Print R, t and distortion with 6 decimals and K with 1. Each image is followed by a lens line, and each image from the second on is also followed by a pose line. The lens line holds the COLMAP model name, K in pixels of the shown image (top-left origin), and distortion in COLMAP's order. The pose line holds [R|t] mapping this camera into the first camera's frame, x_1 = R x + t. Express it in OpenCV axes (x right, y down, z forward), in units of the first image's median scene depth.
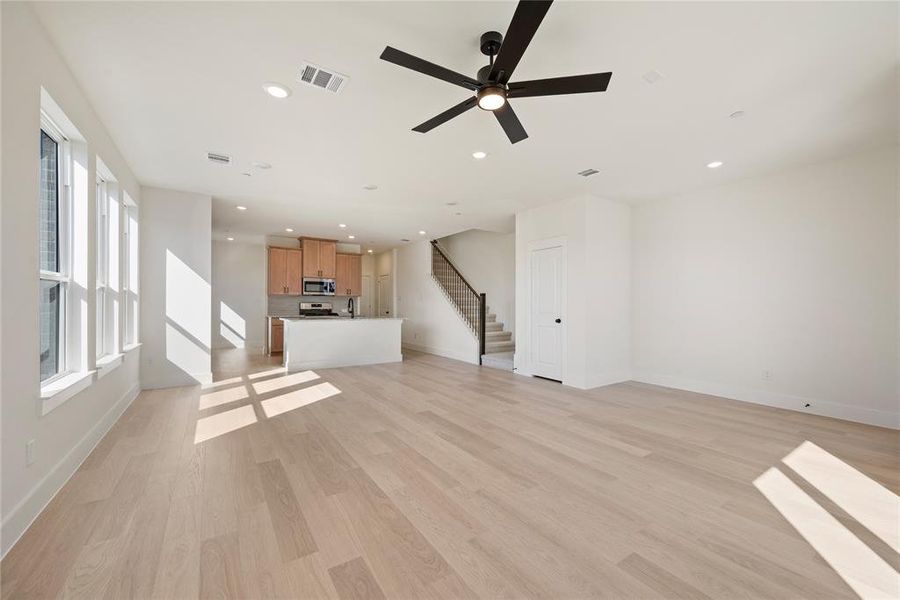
lens RADIAL K [[357.9, 0, 458.6], [0, 357.9, 303.1], [0, 0, 1]] dist [0.001207, 0.000075]
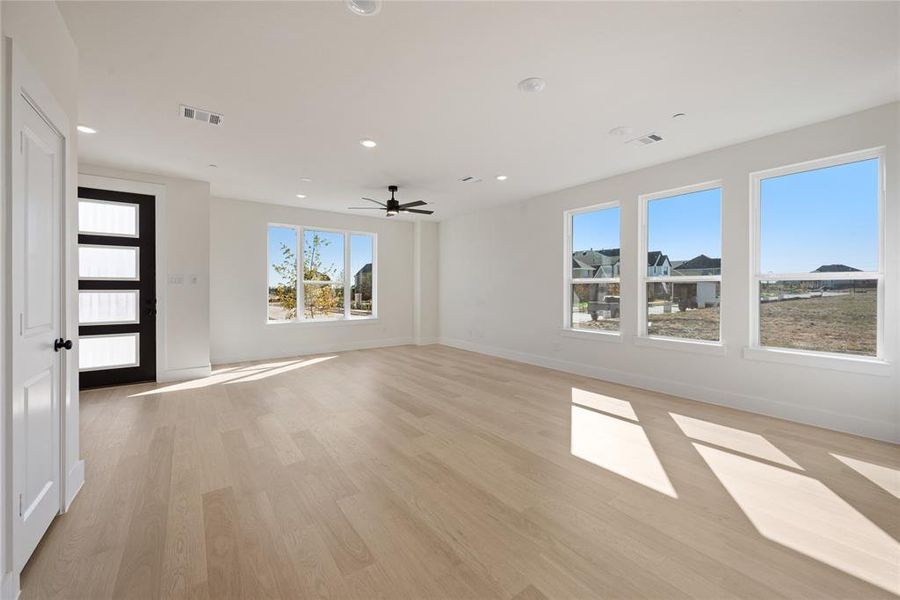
lens RADIAL K [[357.9, 0, 457.0], [0, 357.9, 286.9], [0, 0, 1]] dist [0.001207, 0.000075]
pose [[-0.999097, -0.007238, -0.041877, -0.125895], [-0.006739, 0.999905, -0.012064, -0.007939], [0.041960, -0.011771, -0.999050, 1.757276]]
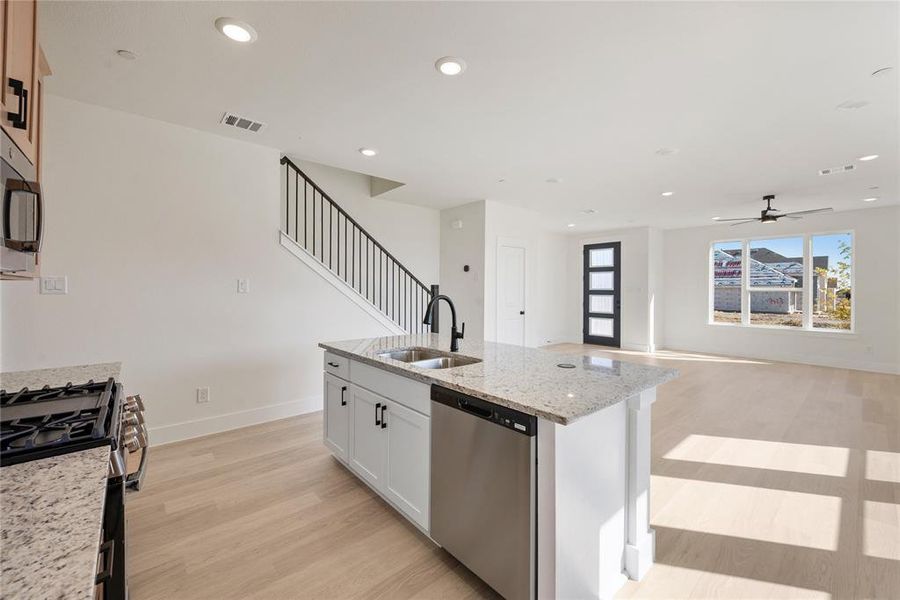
lens RADIAL K [[357.9, 0, 450.3], [0, 357.9, 291.5], [0, 0, 1]] dist [0.001207, 0.000075]
pose [[-0.108013, -0.012828, 0.994067, -1.082178], [-0.012231, 0.999858, 0.011574, -0.038267], [-0.994074, -0.010908, -0.108154, 1.735830]]
